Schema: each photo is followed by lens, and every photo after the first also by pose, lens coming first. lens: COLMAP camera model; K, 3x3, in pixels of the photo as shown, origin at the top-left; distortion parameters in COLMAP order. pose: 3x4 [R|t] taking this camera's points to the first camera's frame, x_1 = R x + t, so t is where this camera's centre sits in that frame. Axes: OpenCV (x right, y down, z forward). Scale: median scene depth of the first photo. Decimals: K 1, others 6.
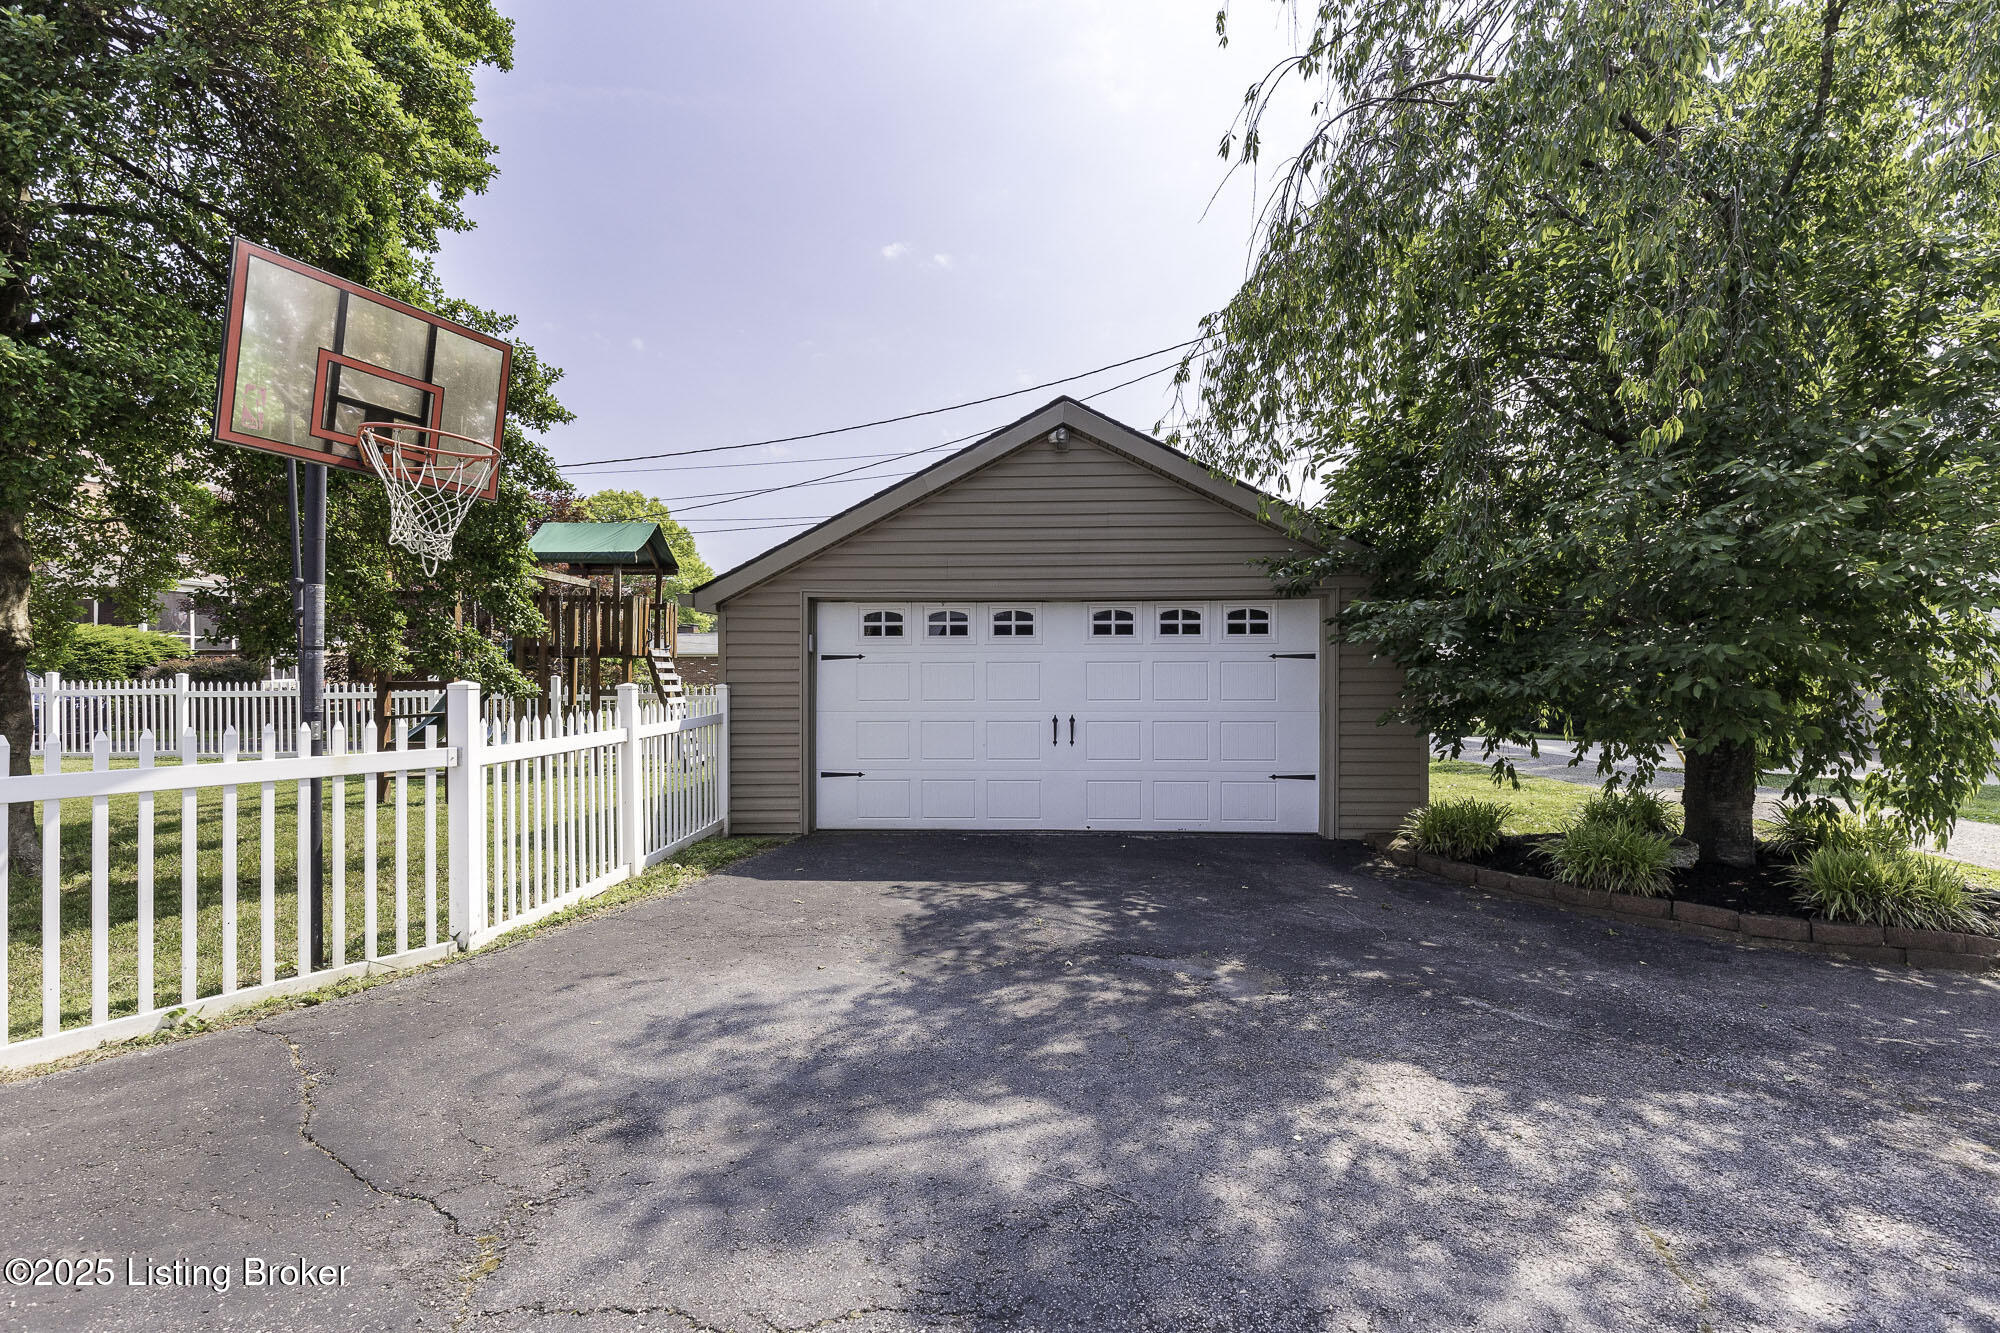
lens RADIAL K [[912.3, 0, 1000.0], [0, 912.3, 666.5], [0, 0, 1]] dist [0.001558, -0.000381]
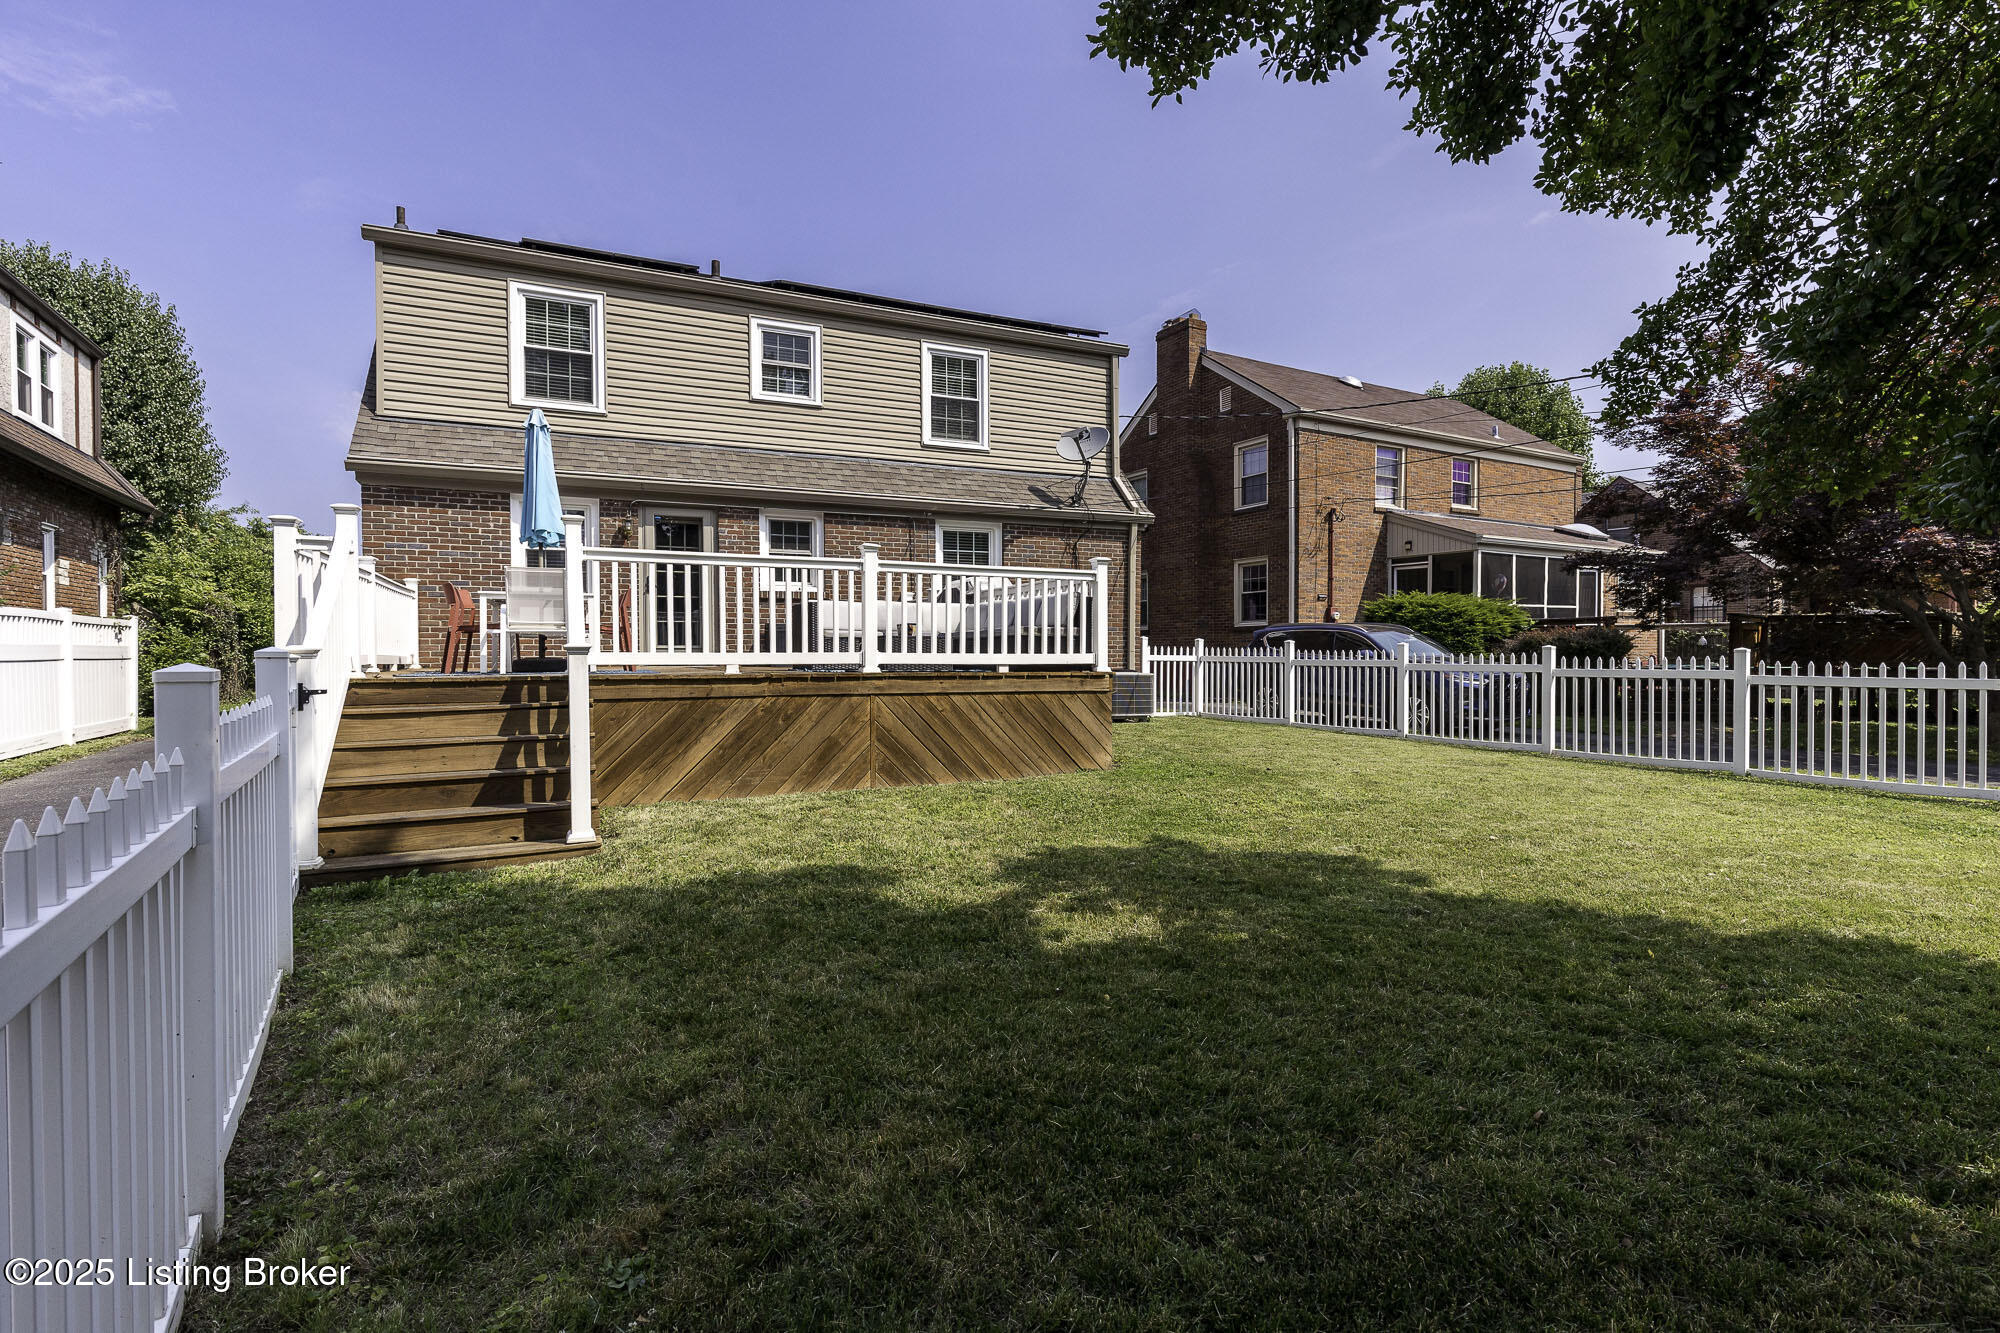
lens RADIAL K [[977.4, 0, 1000.0], [0, 977.4, 666.5], [0, 0, 1]] dist [0.006037, 0.000357]
pose [[0.527332, 0.019568, -0.849434, -0.562947], [0.005120, 0.999643, 0.026206, 0.001791], [0.849644, -0.018168, 0.527043, 0.221304]]
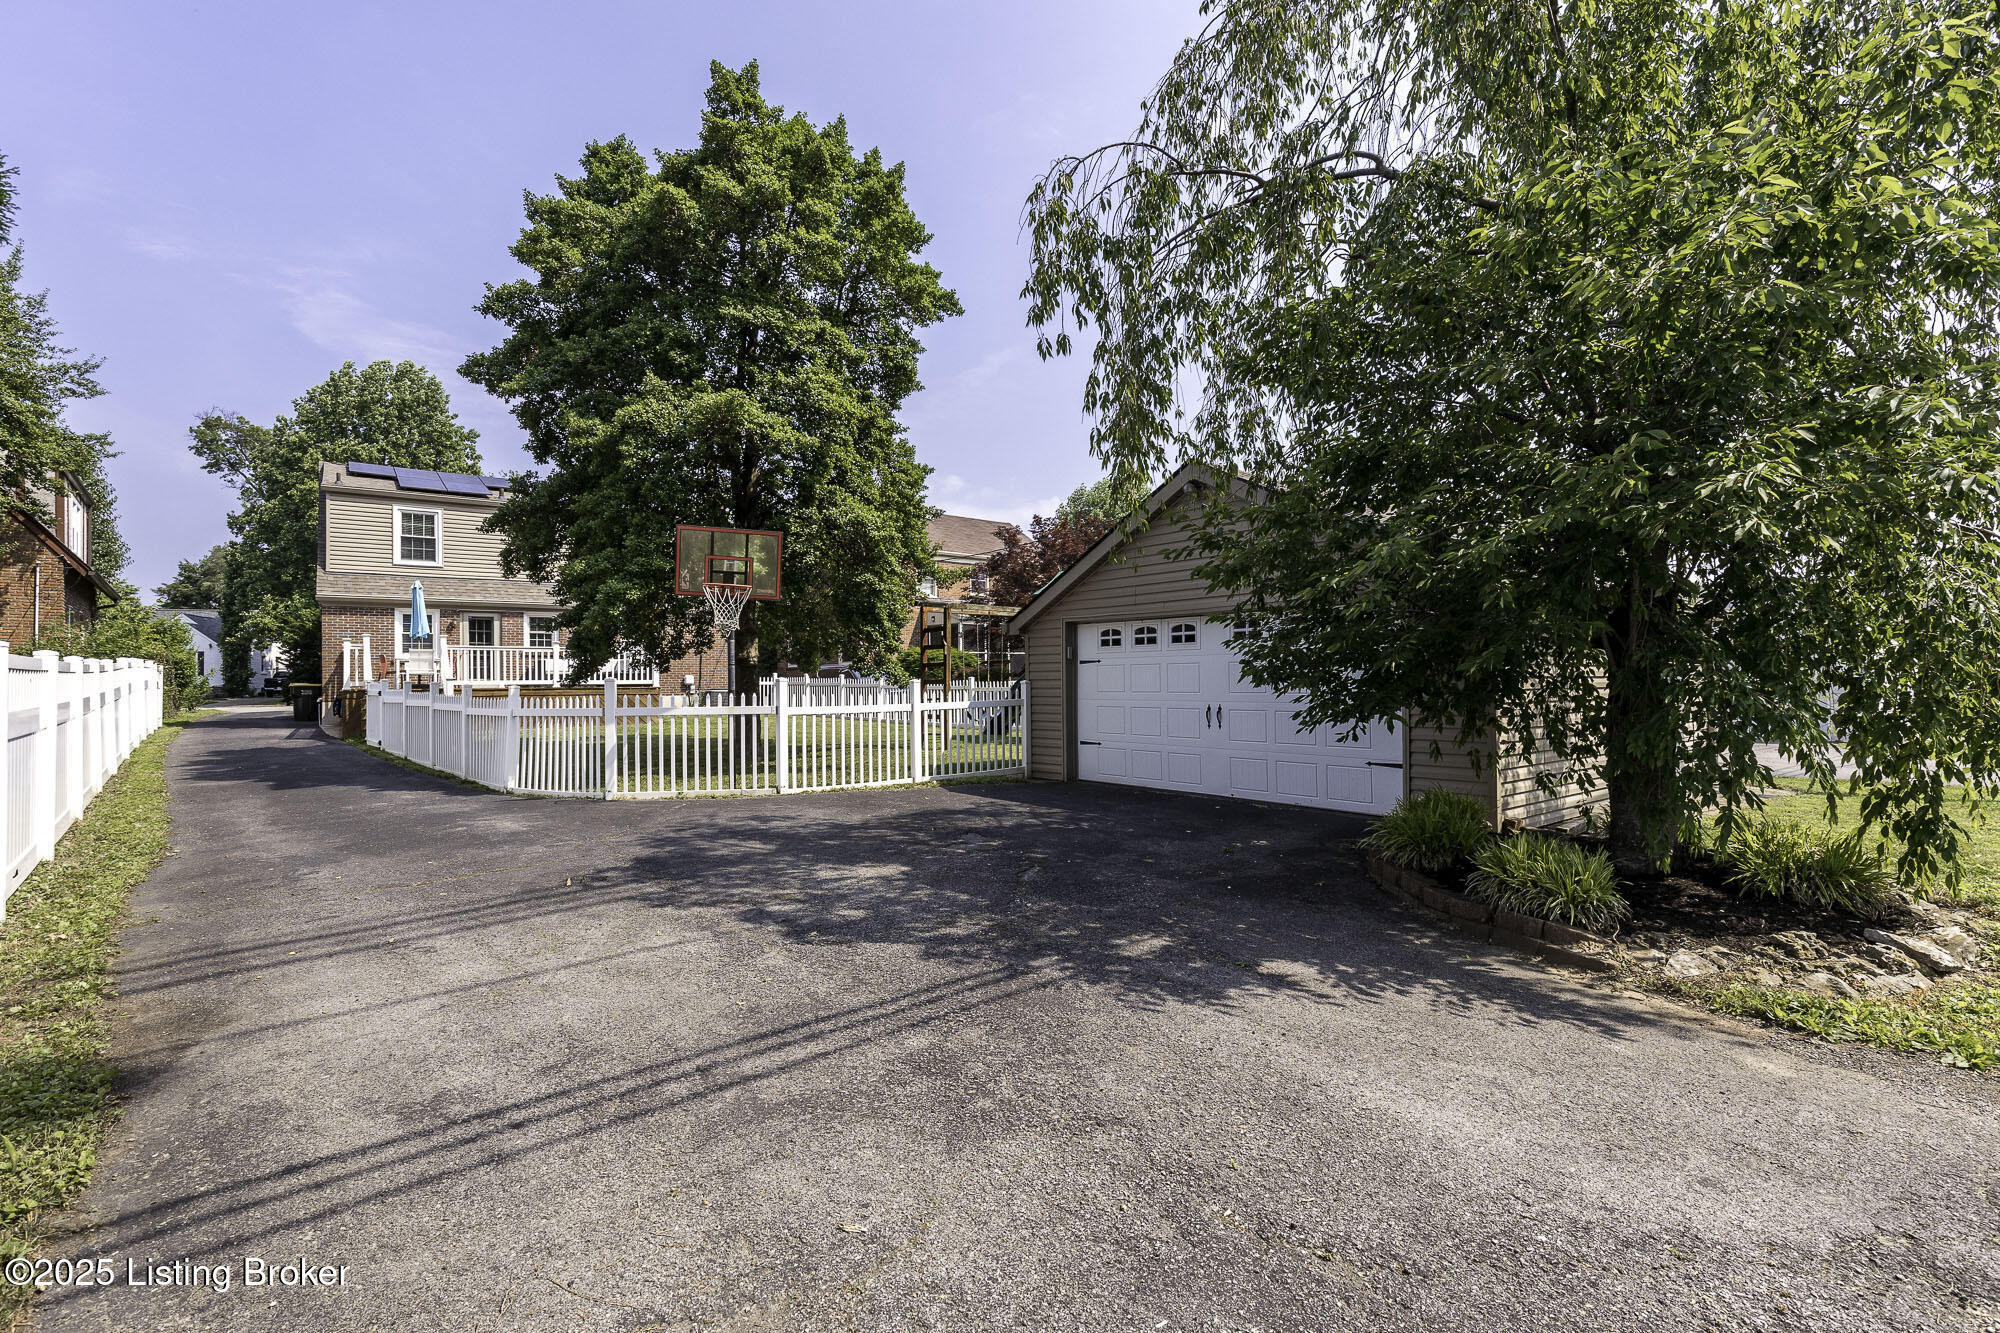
lens RADIAL K [[912.3, 0, 1000.0], [0, 912.3, 666.5], [0, 0, 1]] dist [0.001558, -0.000381]
pose [[0.677863, -0.011968, -0.735090, 0.788556], [0.012386, 0.999911, -0.004858, 0.002695], [0.735084, -0.005812, 0.677952, -0.077878]]
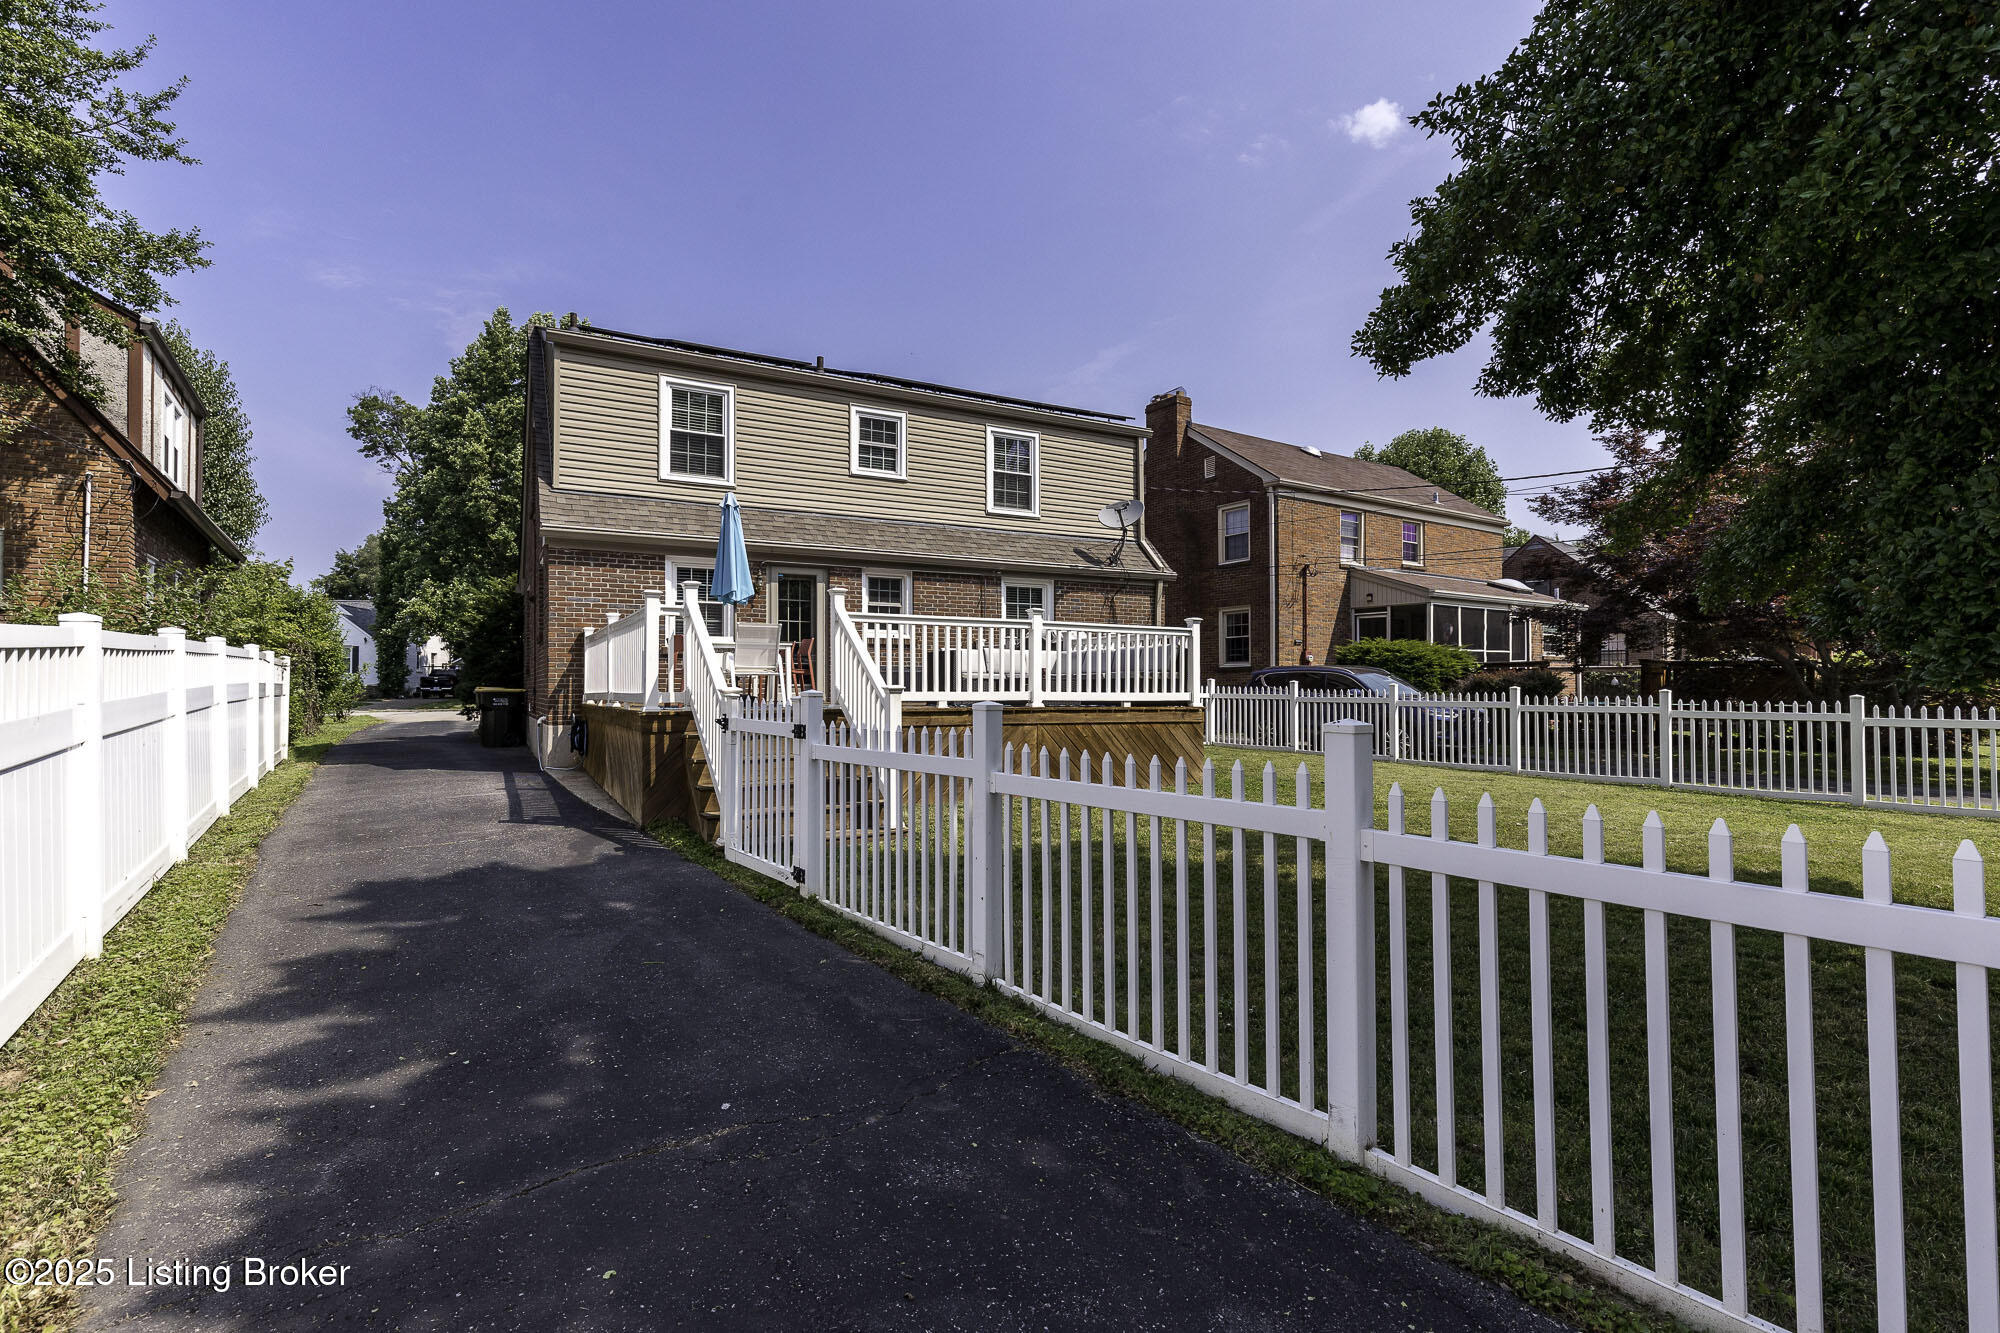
lens RADIAL K [[953.3, 0, 1004.7], [0, 953.3, 672.0], [0, 0, 1]] dist [0.001786, -0.000011]
pose [[0.582690, -0.004929, -0.812680, -0.502102], [0.001376, 0.999986, -0.005079, -0.004245], [0.812693, 0.001841, 0.582689, -0.031309]]
